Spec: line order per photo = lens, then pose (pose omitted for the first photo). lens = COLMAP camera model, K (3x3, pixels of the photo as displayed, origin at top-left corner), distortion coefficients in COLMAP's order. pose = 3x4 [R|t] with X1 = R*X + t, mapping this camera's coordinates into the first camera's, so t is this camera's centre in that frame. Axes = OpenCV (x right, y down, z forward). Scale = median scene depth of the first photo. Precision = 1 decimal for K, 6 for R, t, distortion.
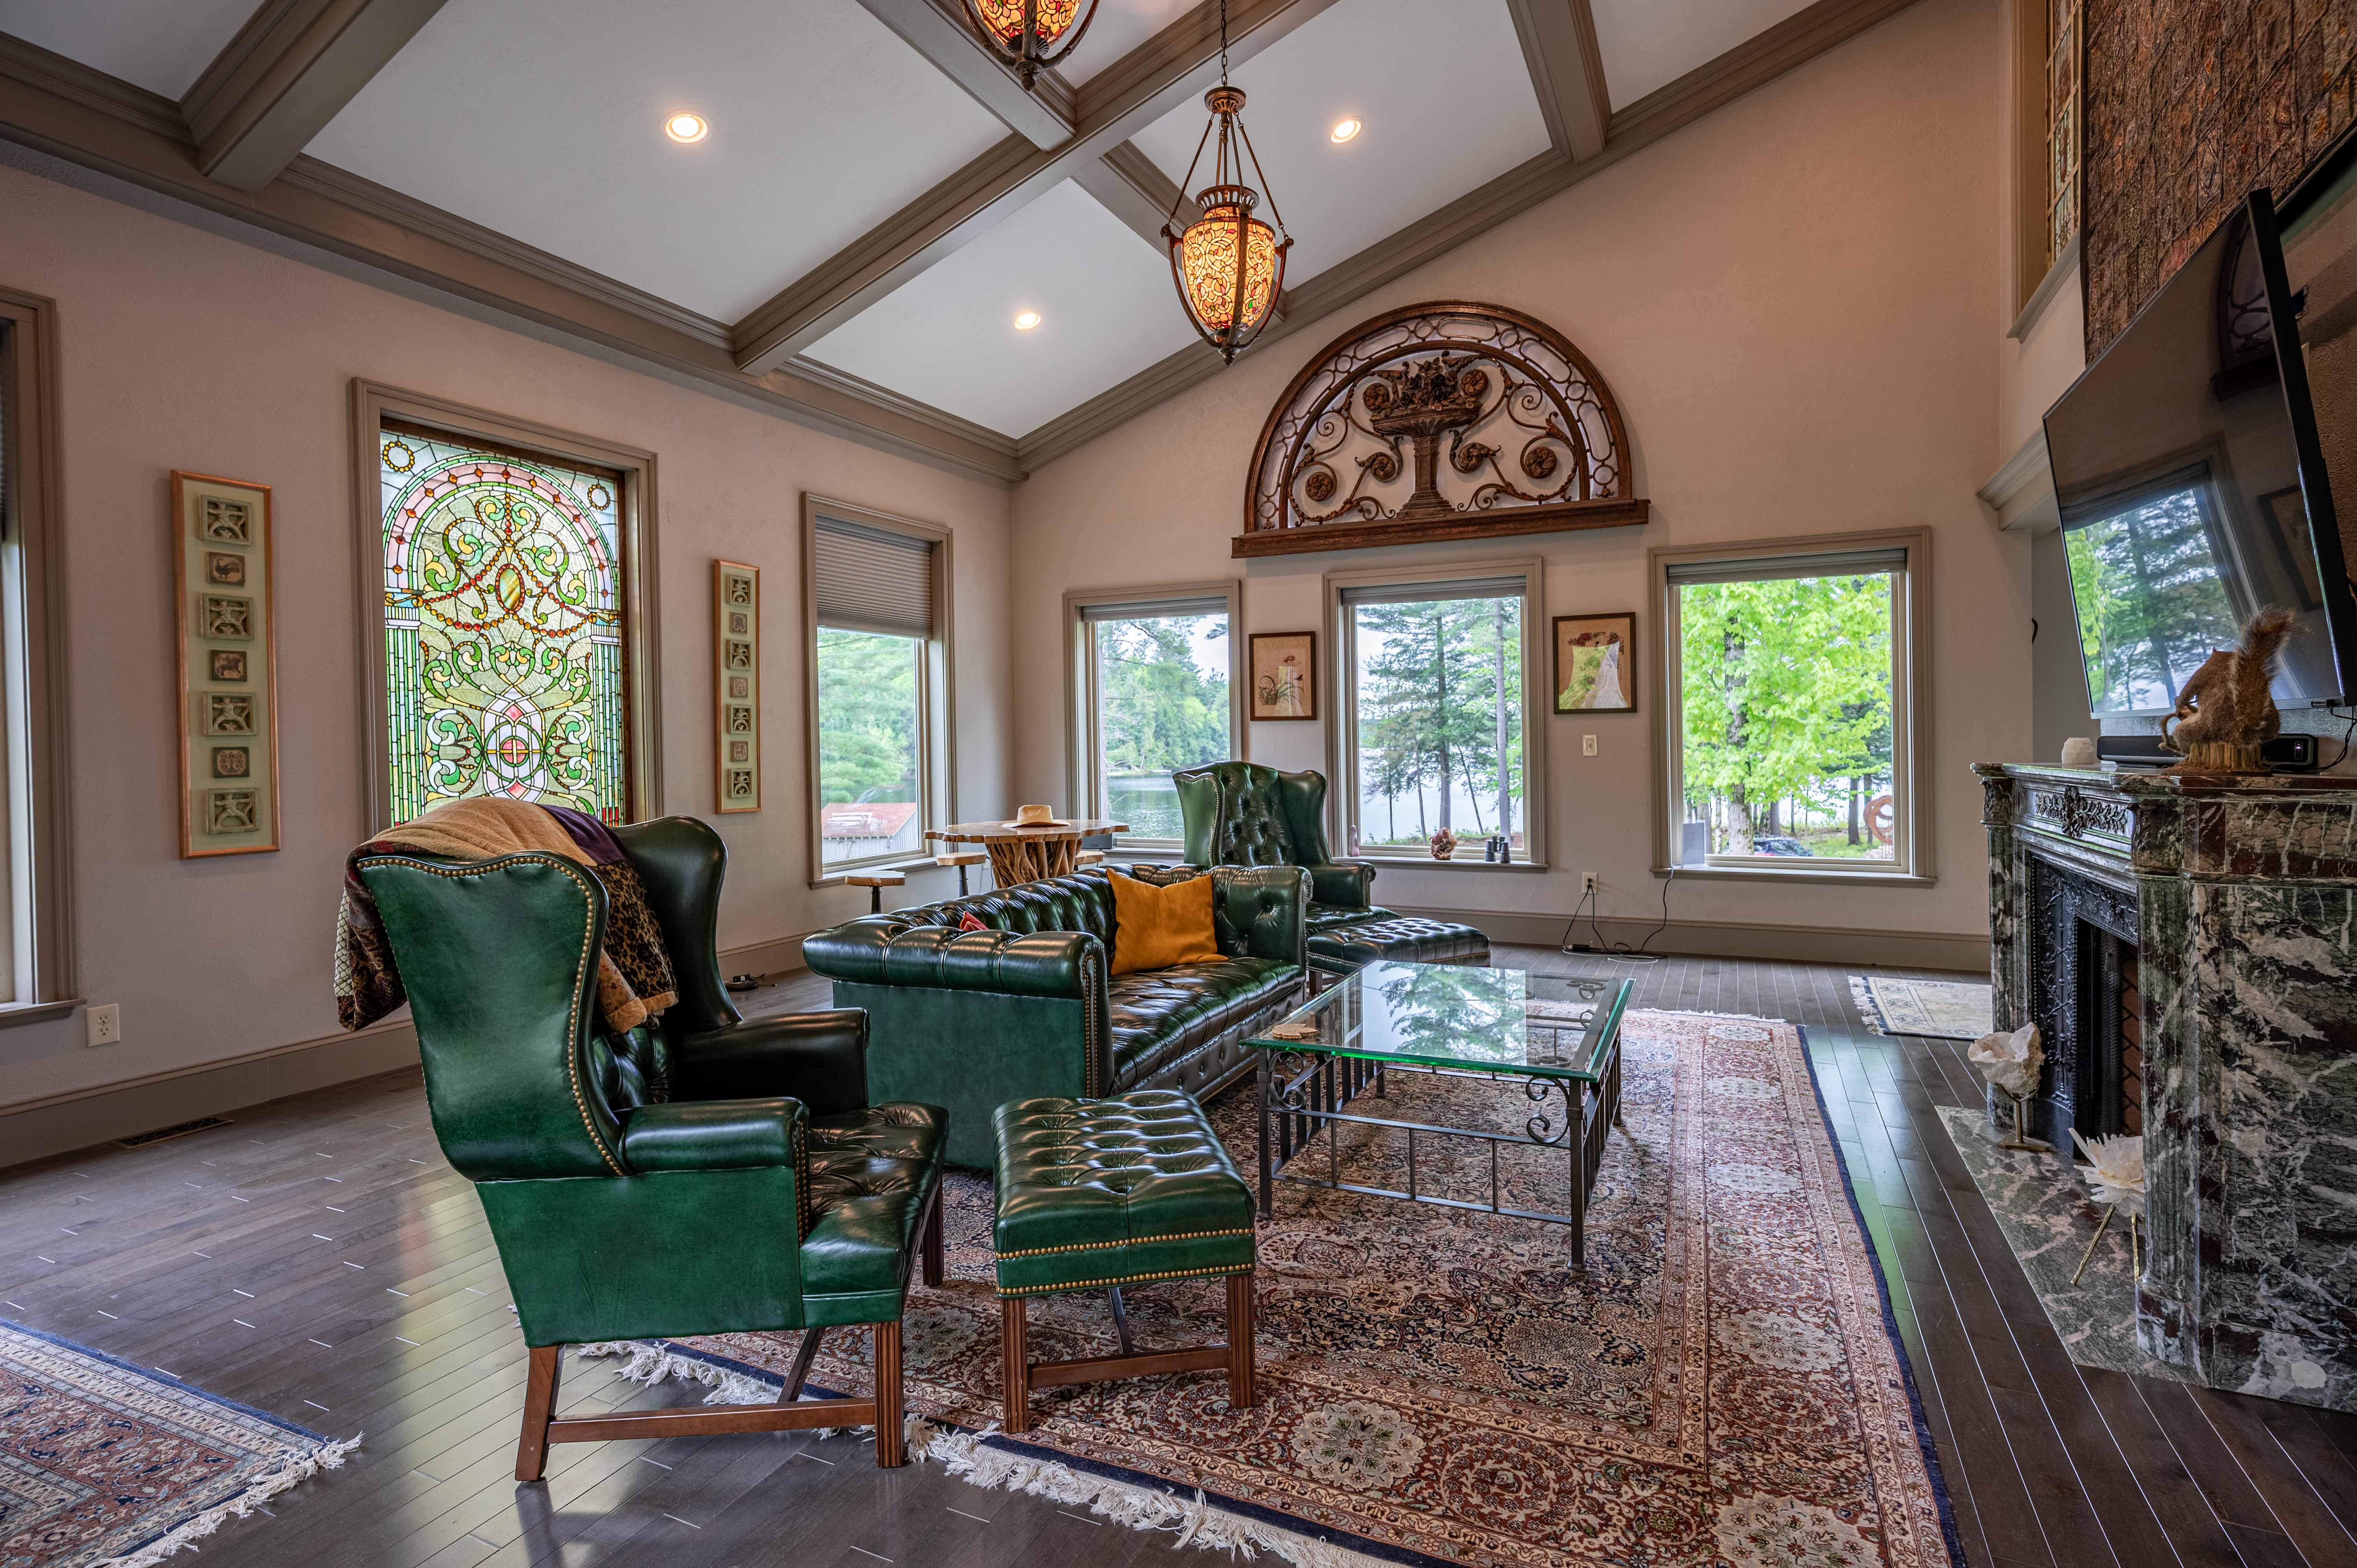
lens RADIAL K [[1163.2, 0, 1171.8], [0, 1163.2, 757.1], [0, 0, 1]] dist [0.001865, 0.000281]
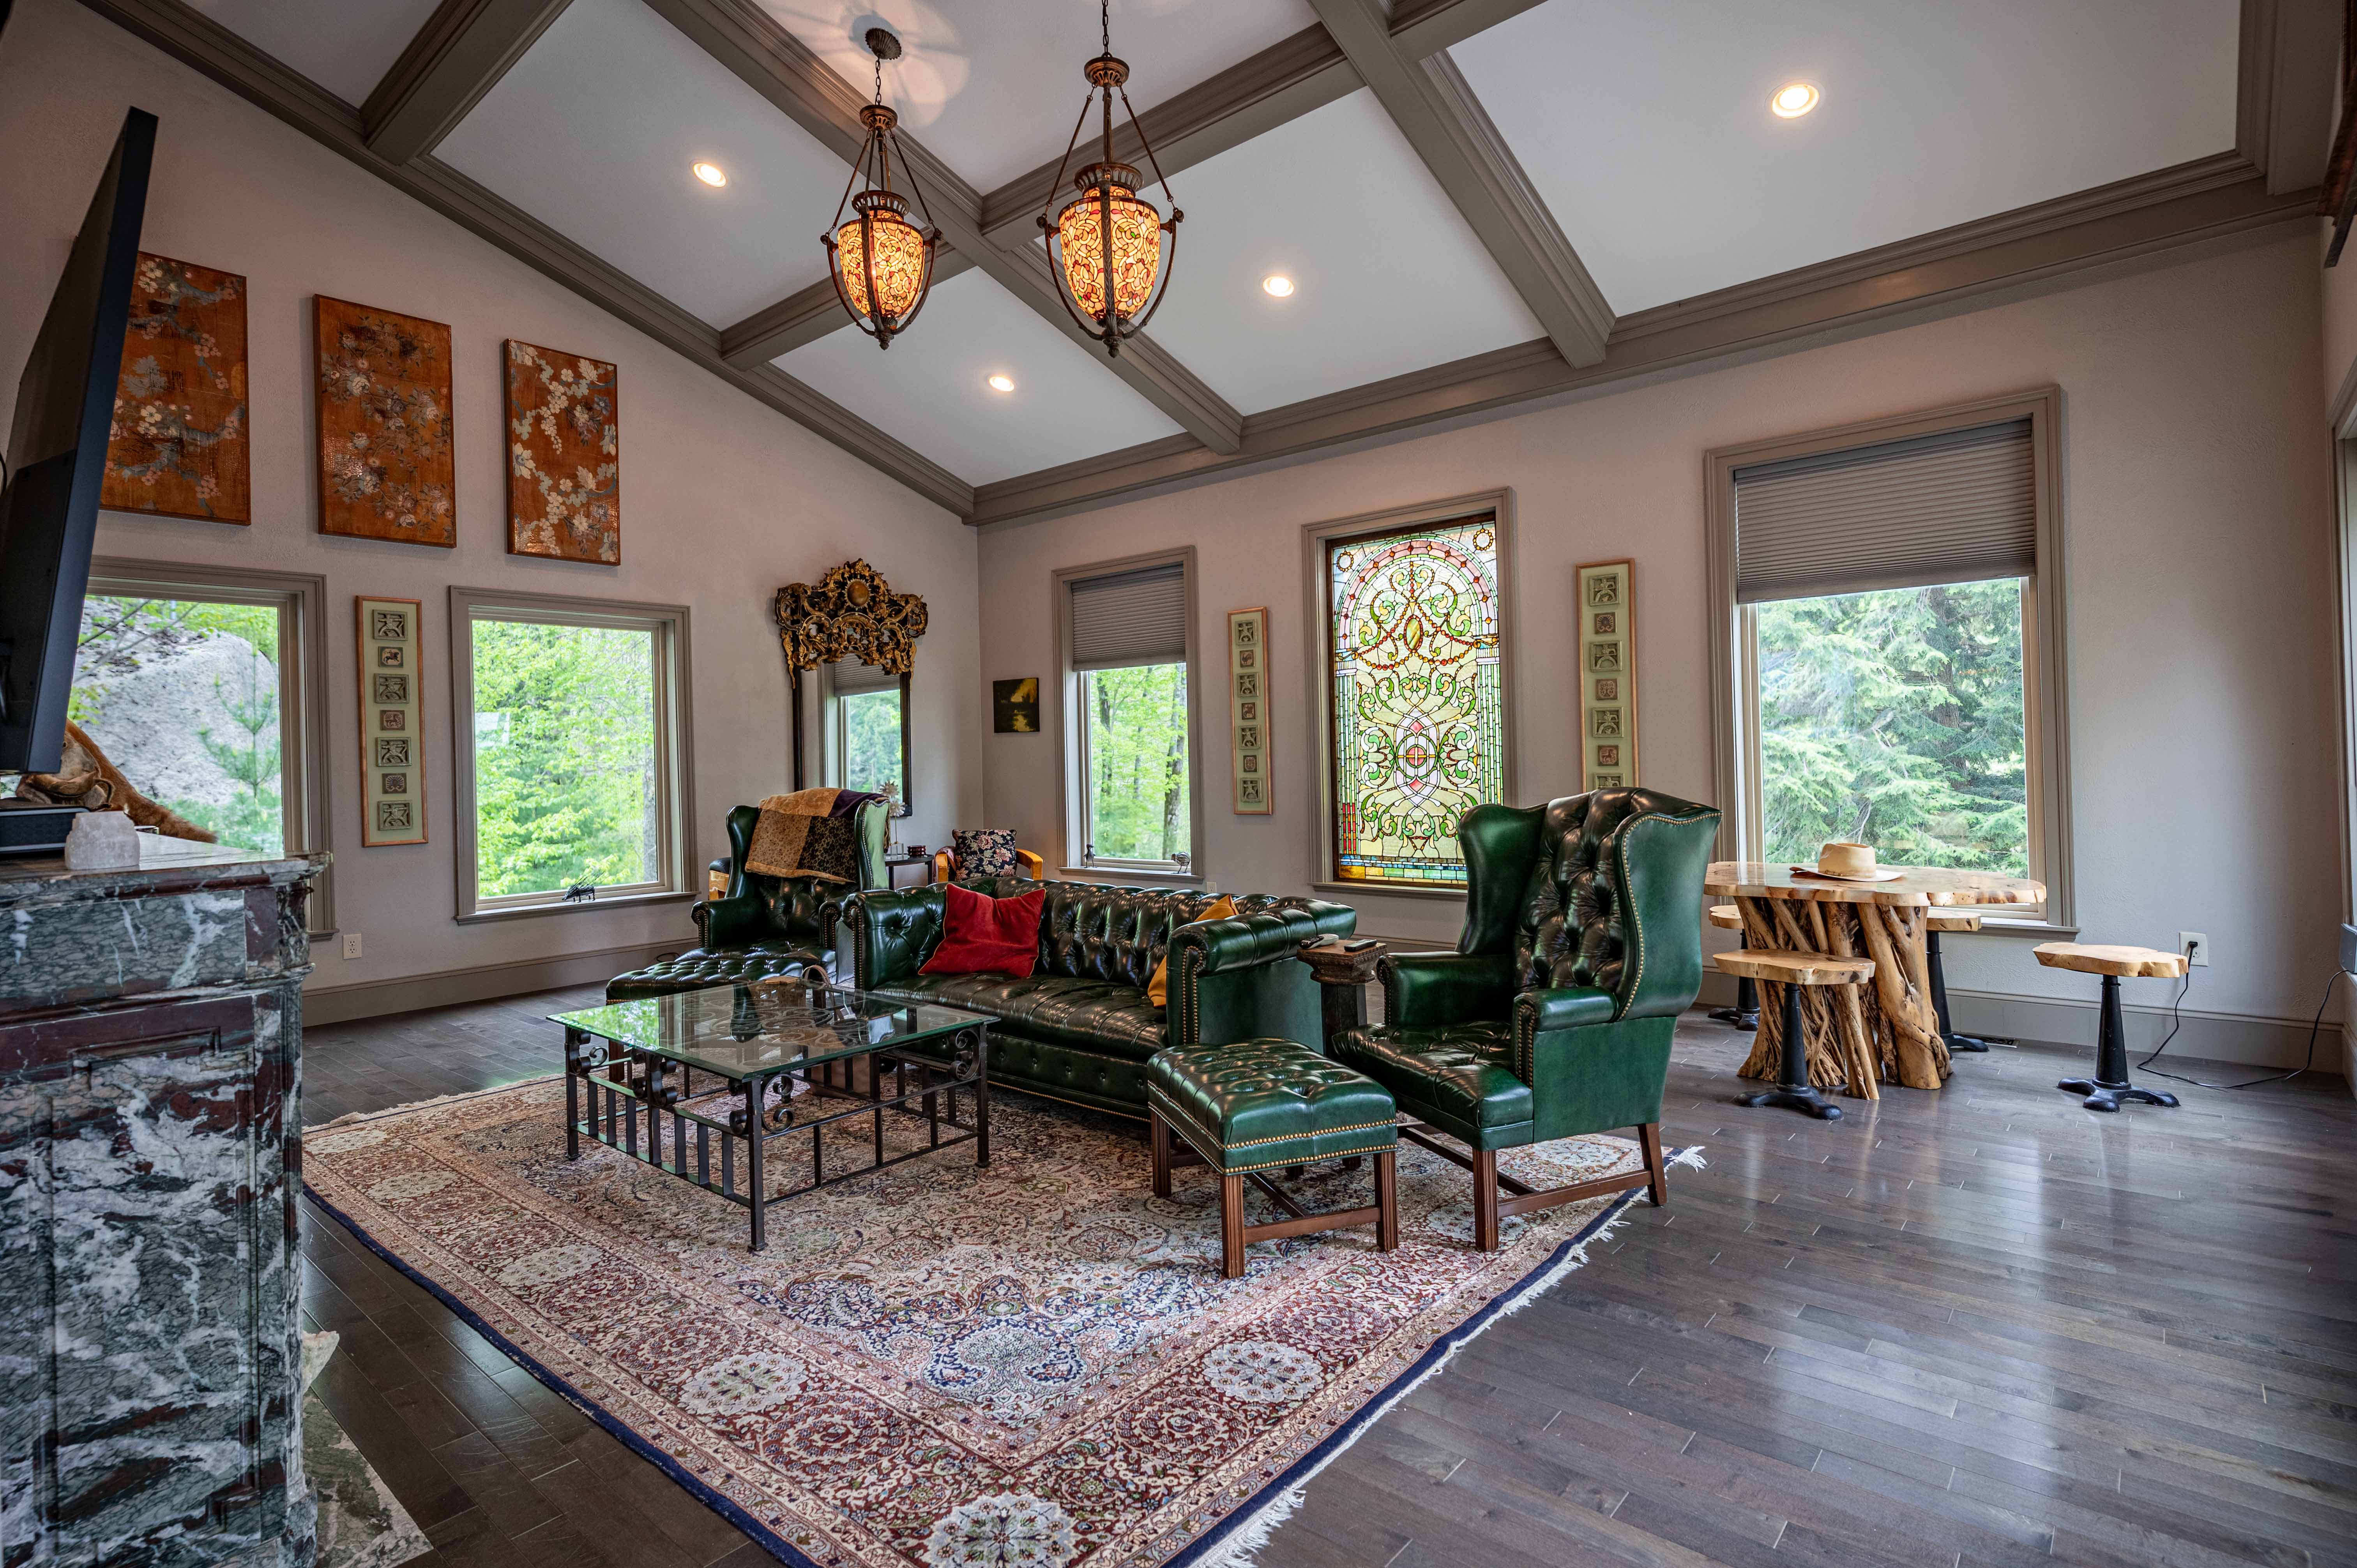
lens RADIAL K [[1163.2, 0, 1171.8], [0, 1163.2, 757.1], [0, 0, 1]] dist [0.001865, 0.000281]
pose [[-0.262289, 0.017626, -0.964828, 0.789979], [0.013247, 0.999805, 0.014664, -0.027184], [0.964898, -0.008935, -0.262472, 1.087144]]
